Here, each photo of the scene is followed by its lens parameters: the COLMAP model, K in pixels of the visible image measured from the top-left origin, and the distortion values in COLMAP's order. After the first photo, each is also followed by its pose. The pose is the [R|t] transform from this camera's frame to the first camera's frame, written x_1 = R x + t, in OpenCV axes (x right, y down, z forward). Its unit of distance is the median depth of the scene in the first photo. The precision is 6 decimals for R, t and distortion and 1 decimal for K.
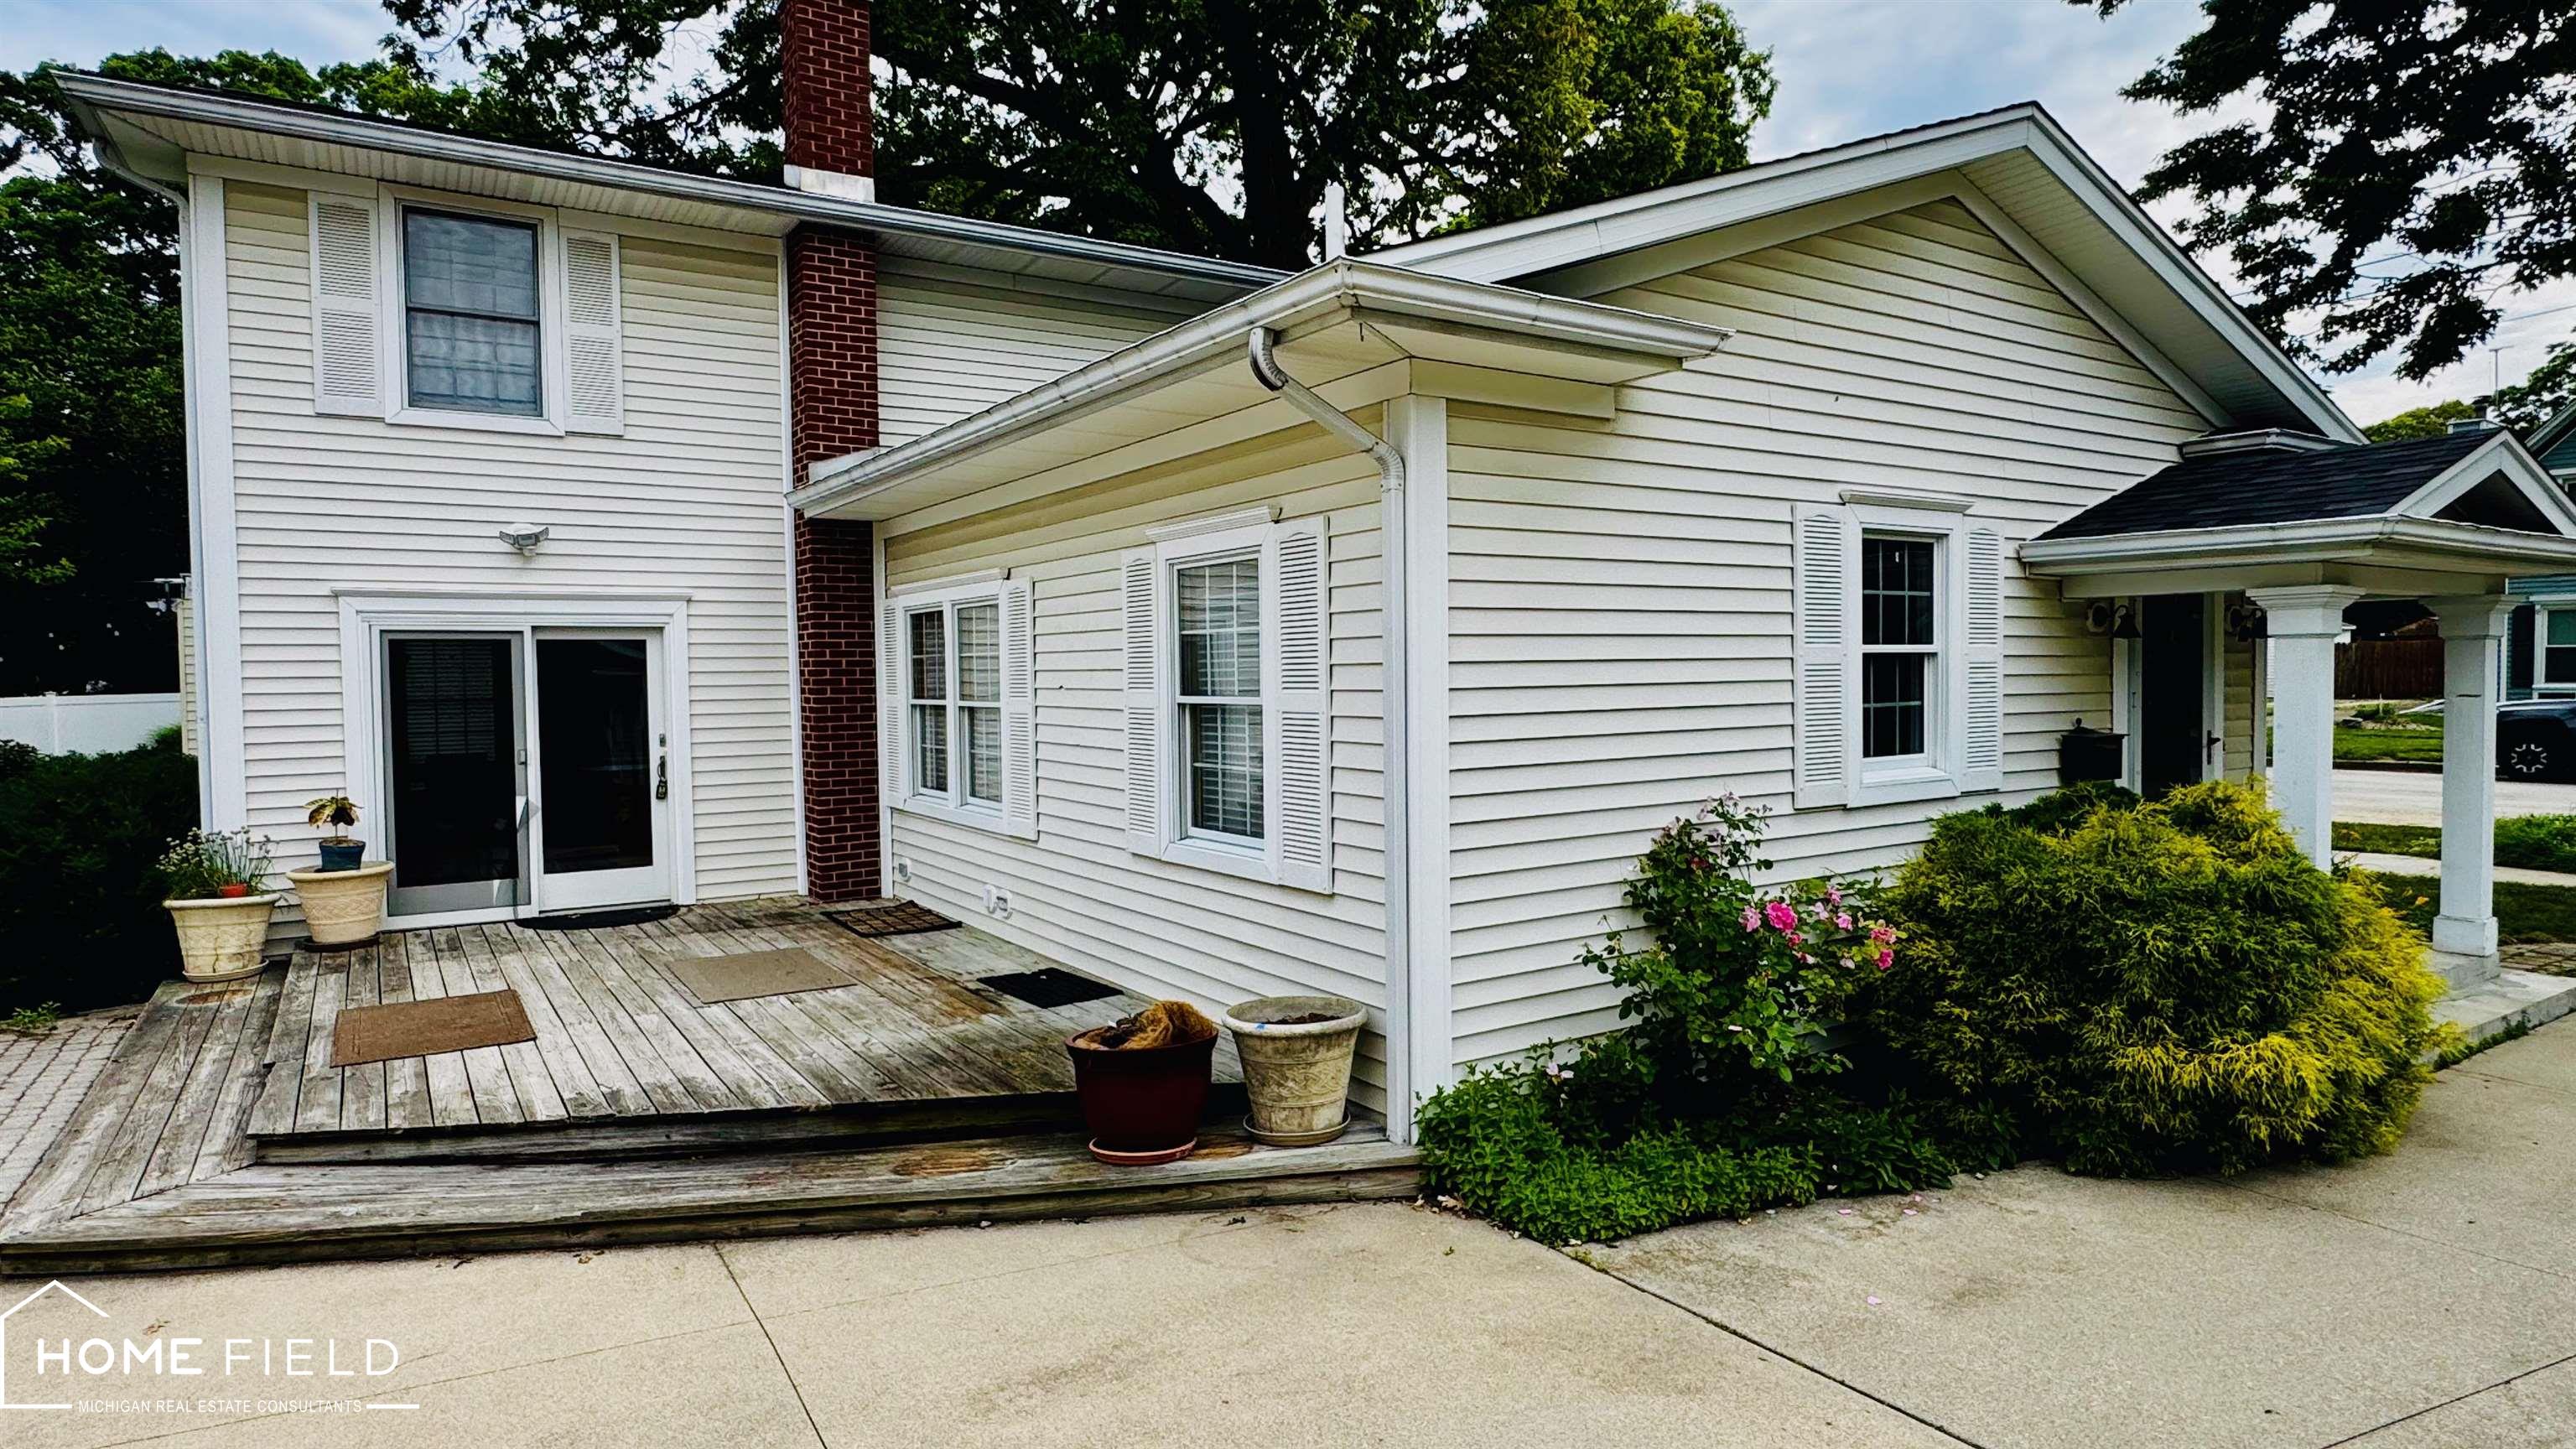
lens RADIAL K [[1400.5, 0, 1288.0], [0, 1400.5, 724.5], [0, 0, 1]] dist [-0.000208, -0.000081]
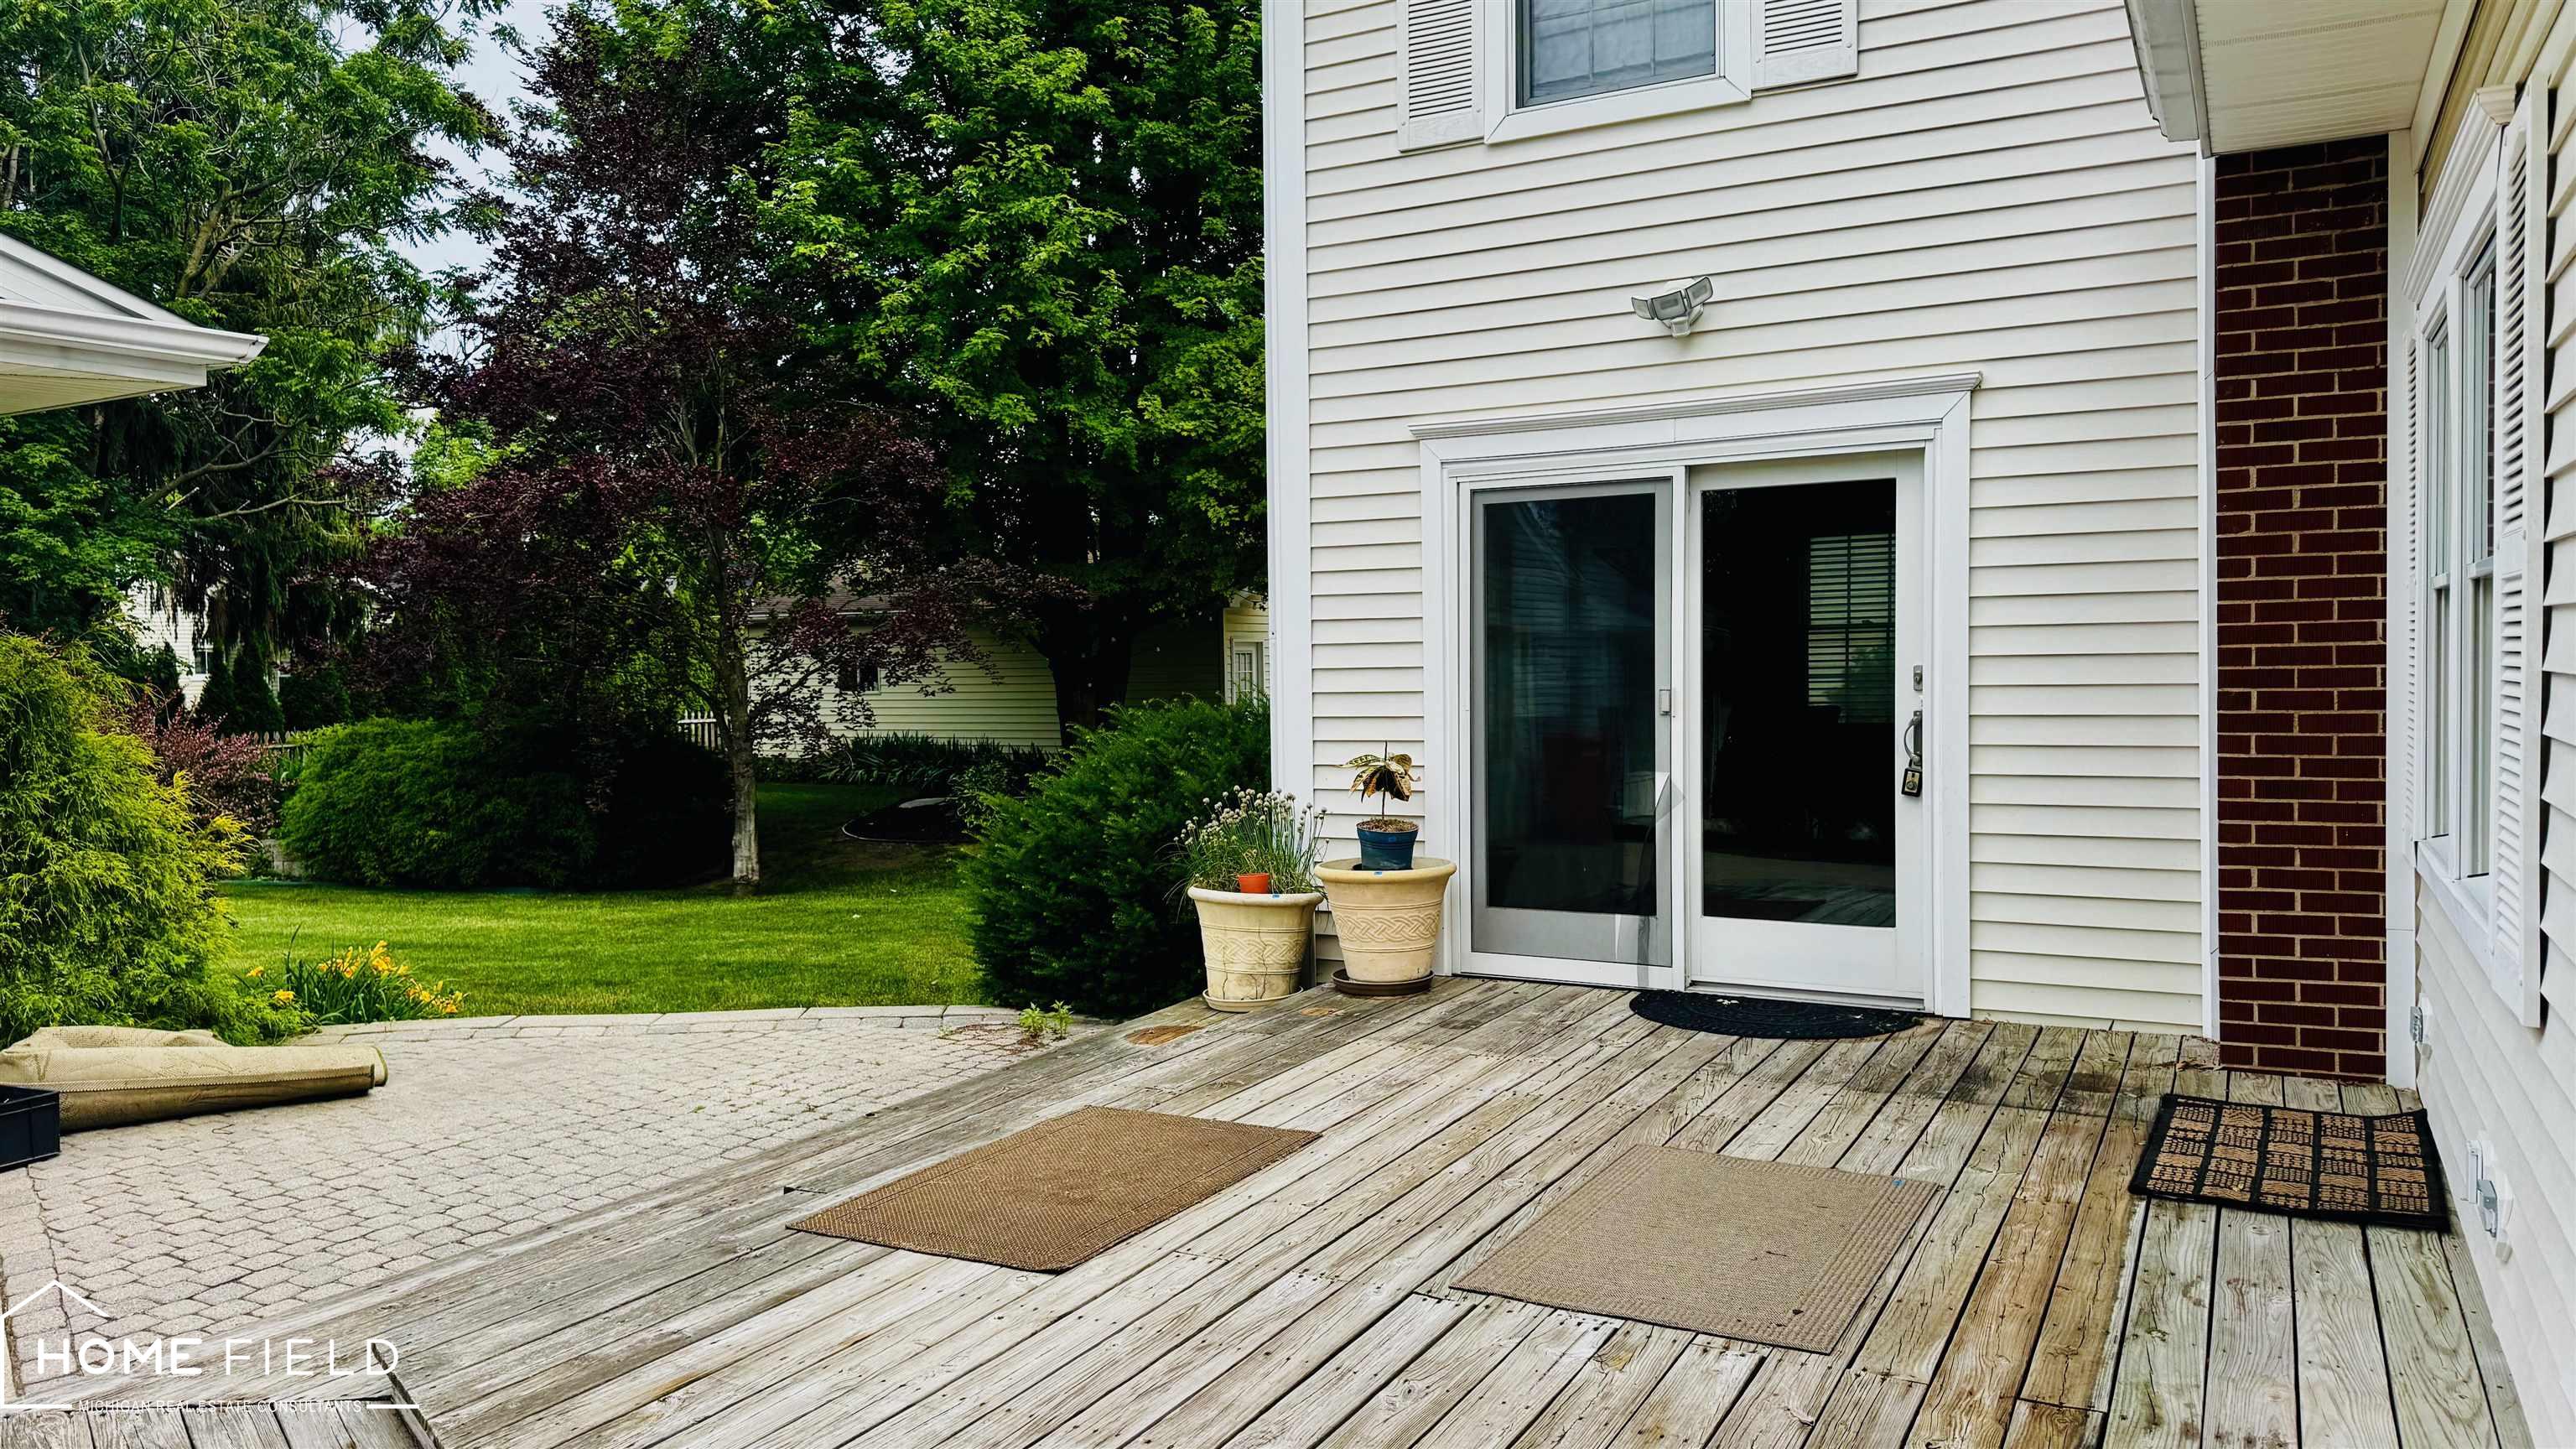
lens RADIAL K [[1830.0, 0, 1288.0], [0, 1830.0, 724.5], [0, 0, 1]] dist [0.144373, -0.206773]
pose [[0.474186, 0.035525, -0.879708, 0.030216], [-0.020775, 0.999359, 0.029159, 0.013706], [0.880180, 0.004449, 0.474620, 0.519279]]
